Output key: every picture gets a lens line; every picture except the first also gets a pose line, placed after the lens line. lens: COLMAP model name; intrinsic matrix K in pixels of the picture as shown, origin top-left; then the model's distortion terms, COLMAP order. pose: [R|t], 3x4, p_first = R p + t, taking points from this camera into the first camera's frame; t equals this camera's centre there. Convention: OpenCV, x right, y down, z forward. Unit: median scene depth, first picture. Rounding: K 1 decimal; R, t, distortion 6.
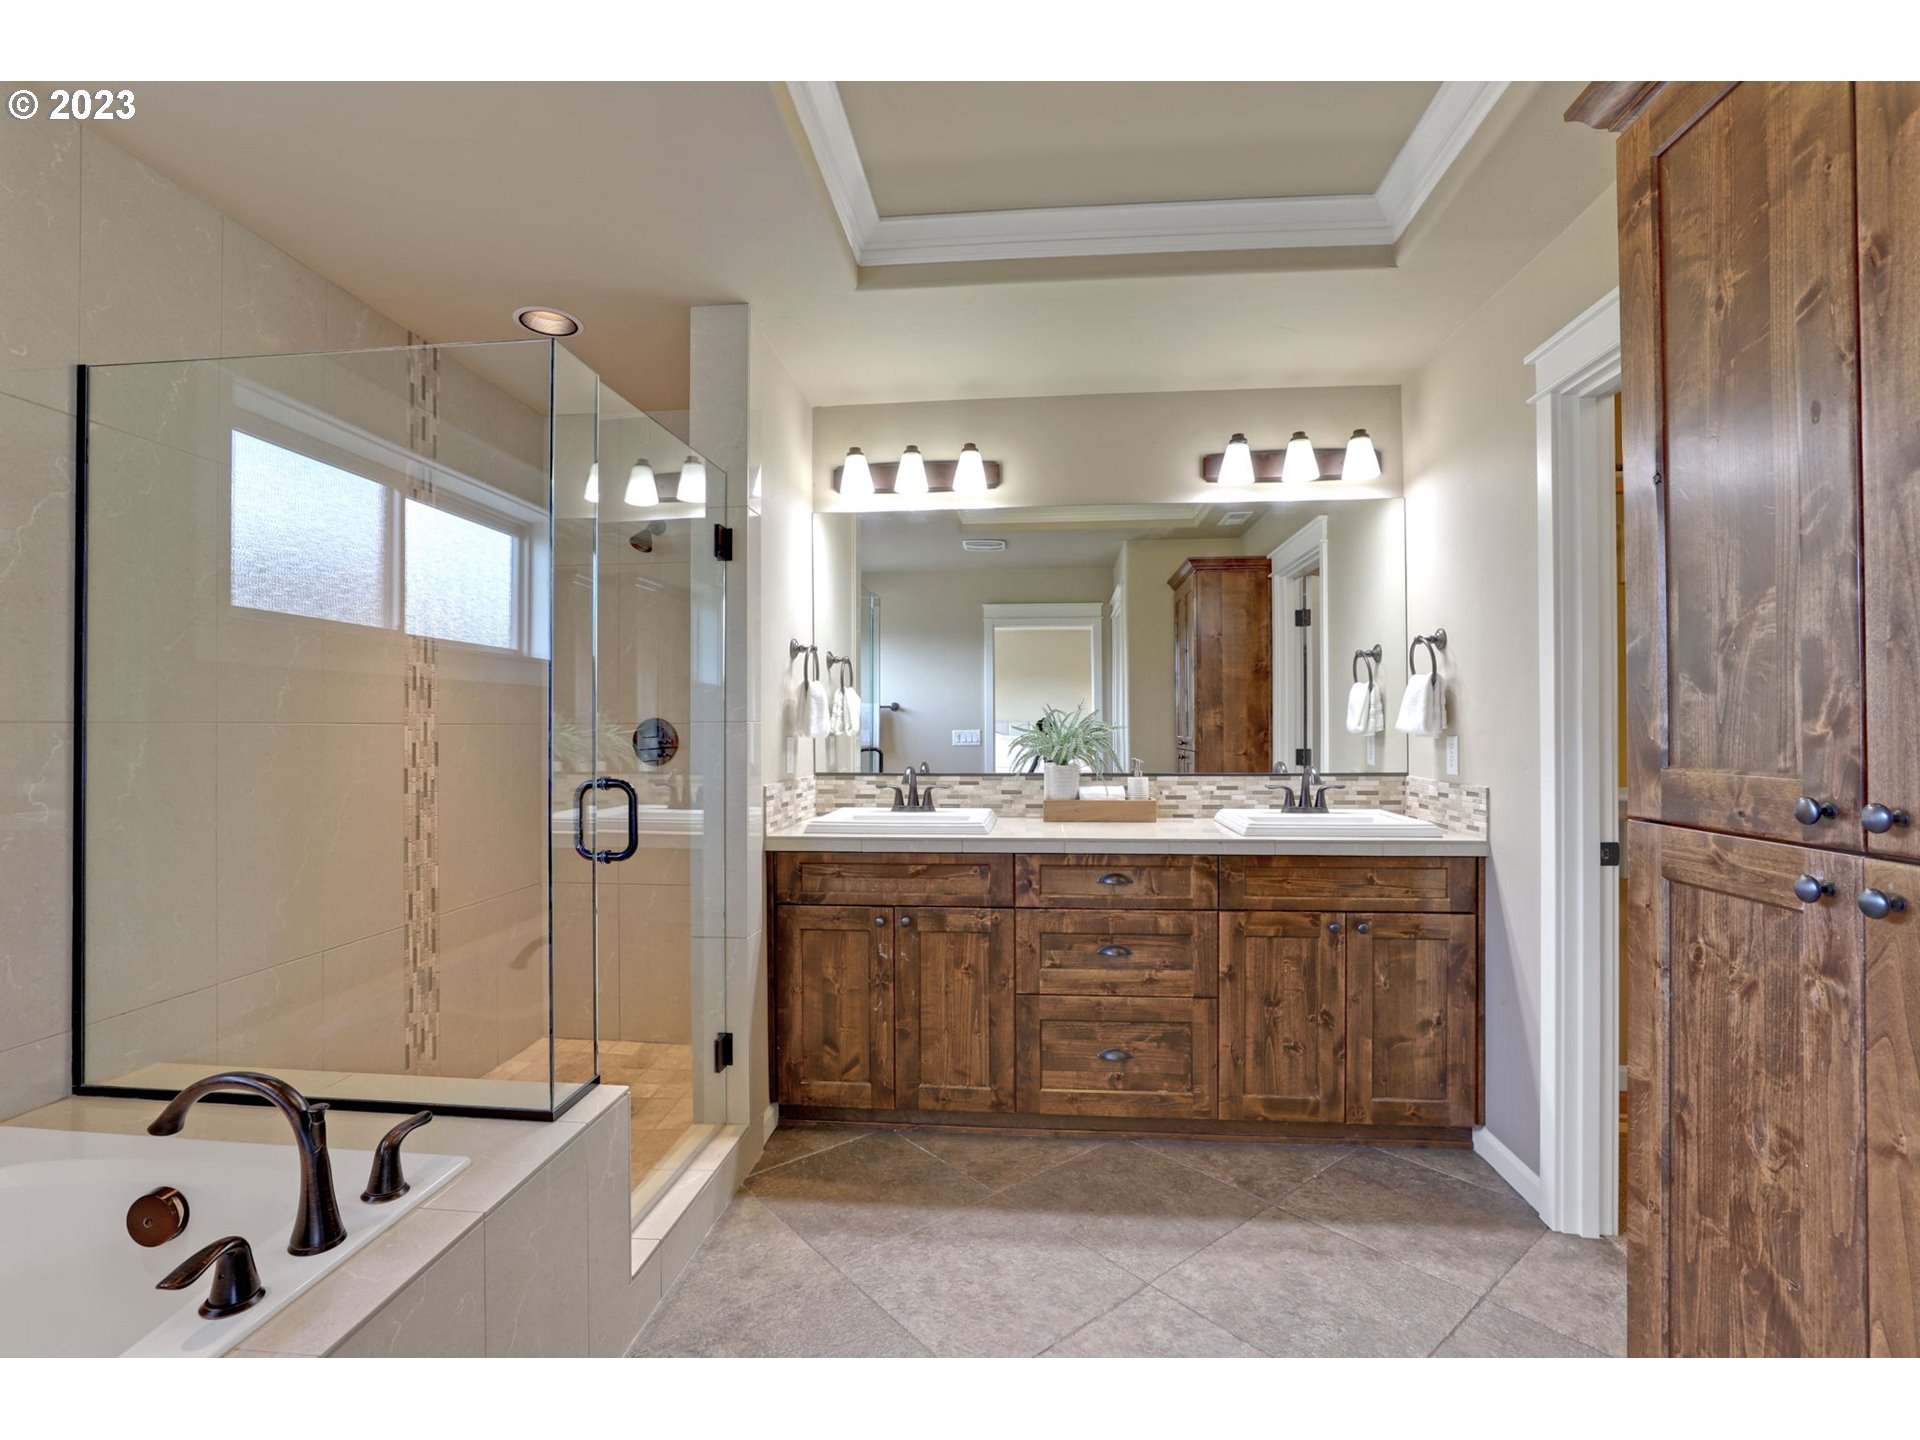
lens RADIAL K [[877.8, 0, 963.2], [0, 877.8, 706.4], [0, 0, 1]] dist [-0.026328, 0.007137]
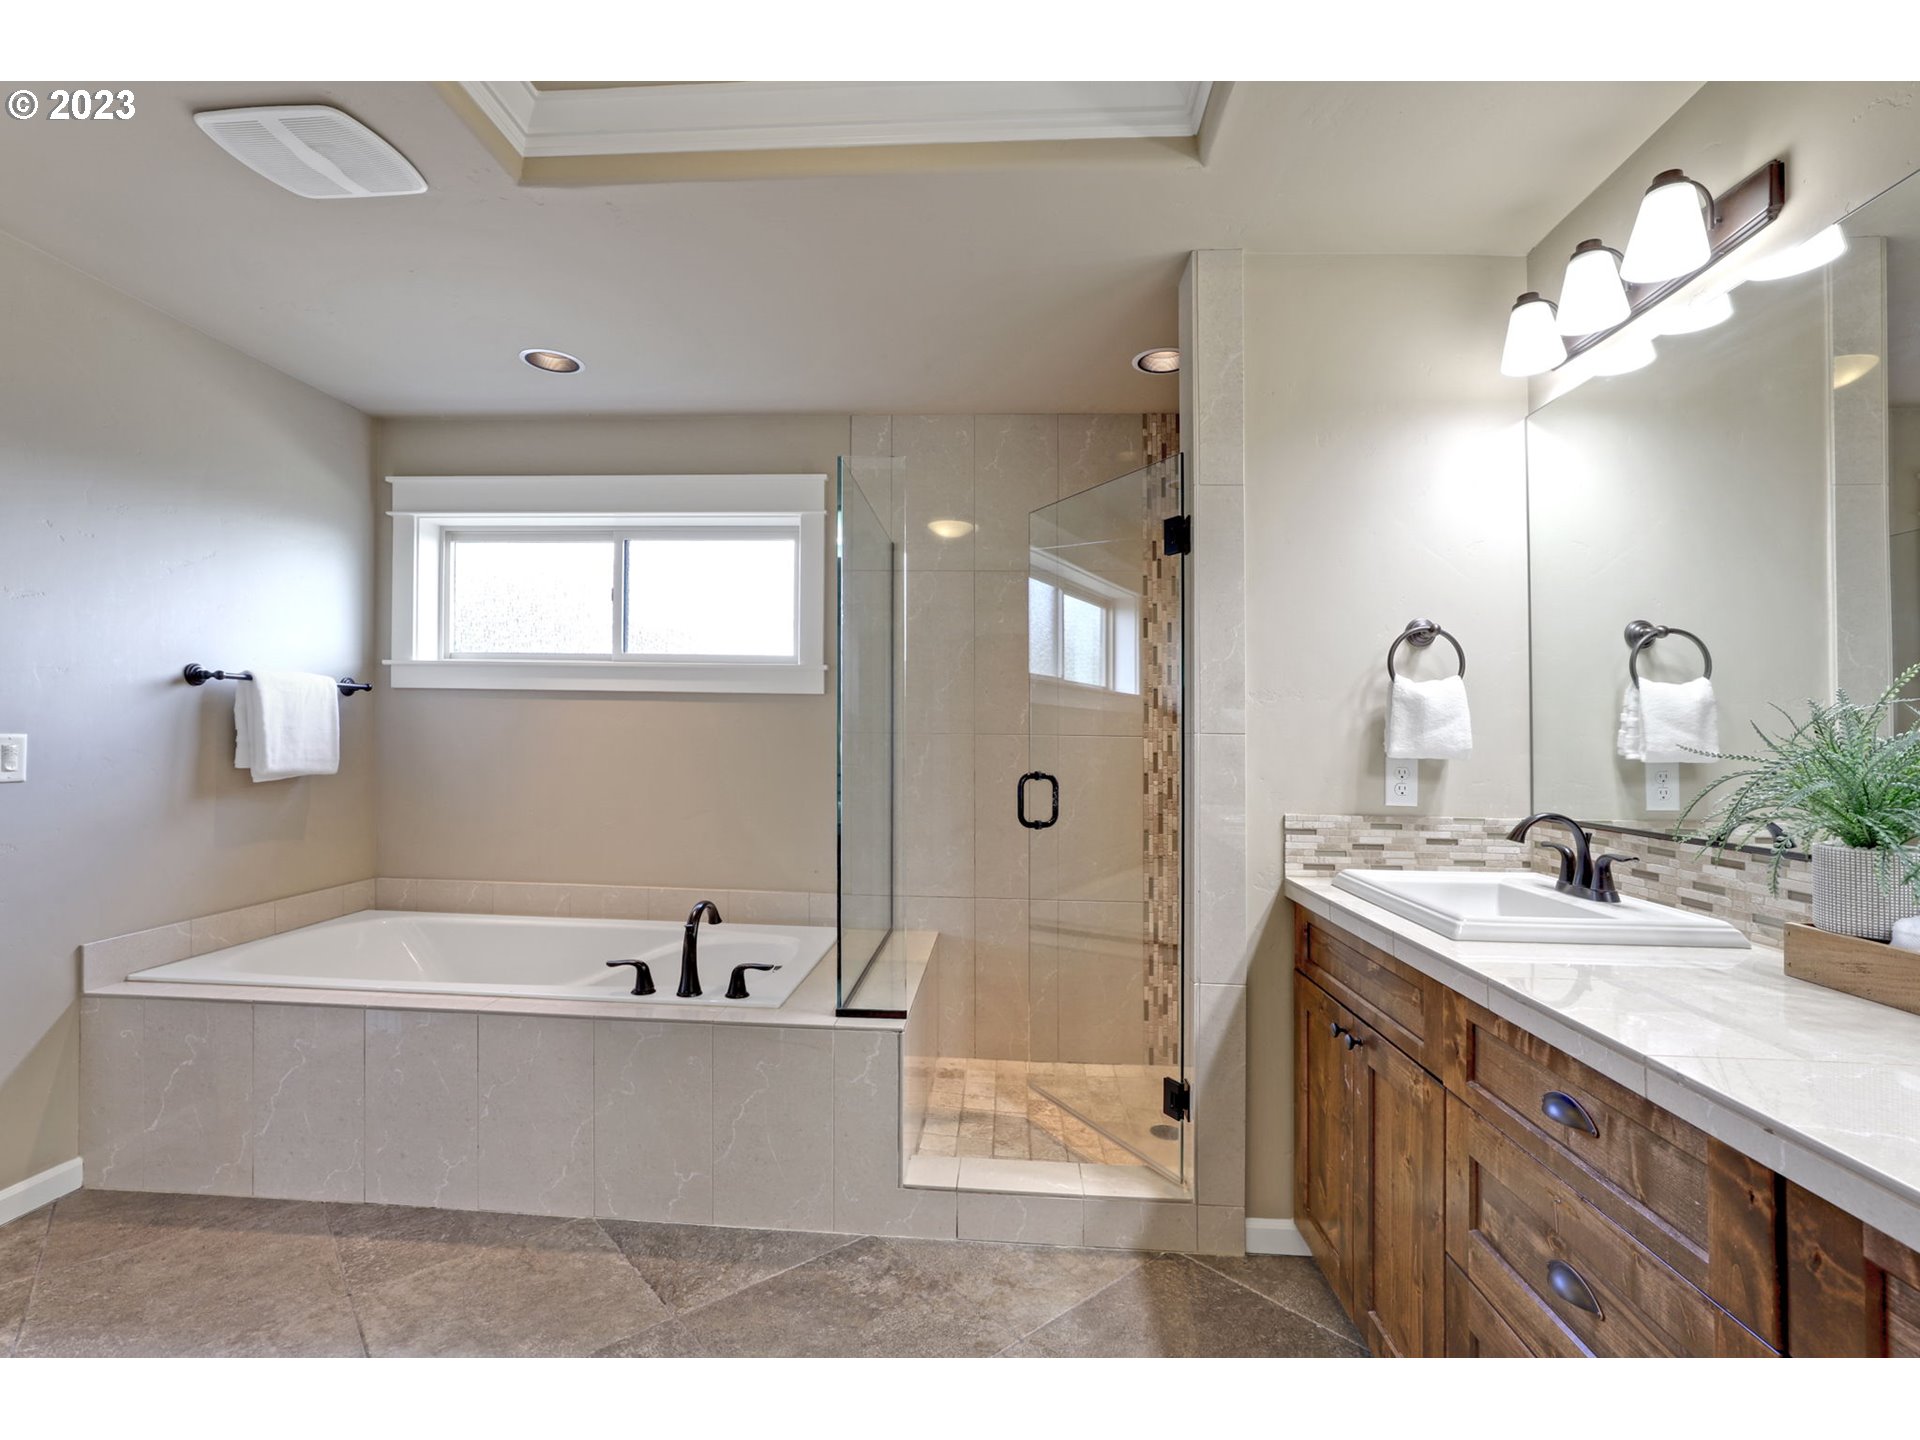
lens RADIAL K [[877.8, 0, 960.8], [0, 877.8, 724.4], [0, 0, 1]] dist [-0.026328, 0.007137]
pose [[0.035506, -0.011904, -0.999299, 0.569477], [0.011351, 0.999869, -0.011508, 0.014107], [0.999305, -0.010934, 0.035636, 0.688879]]
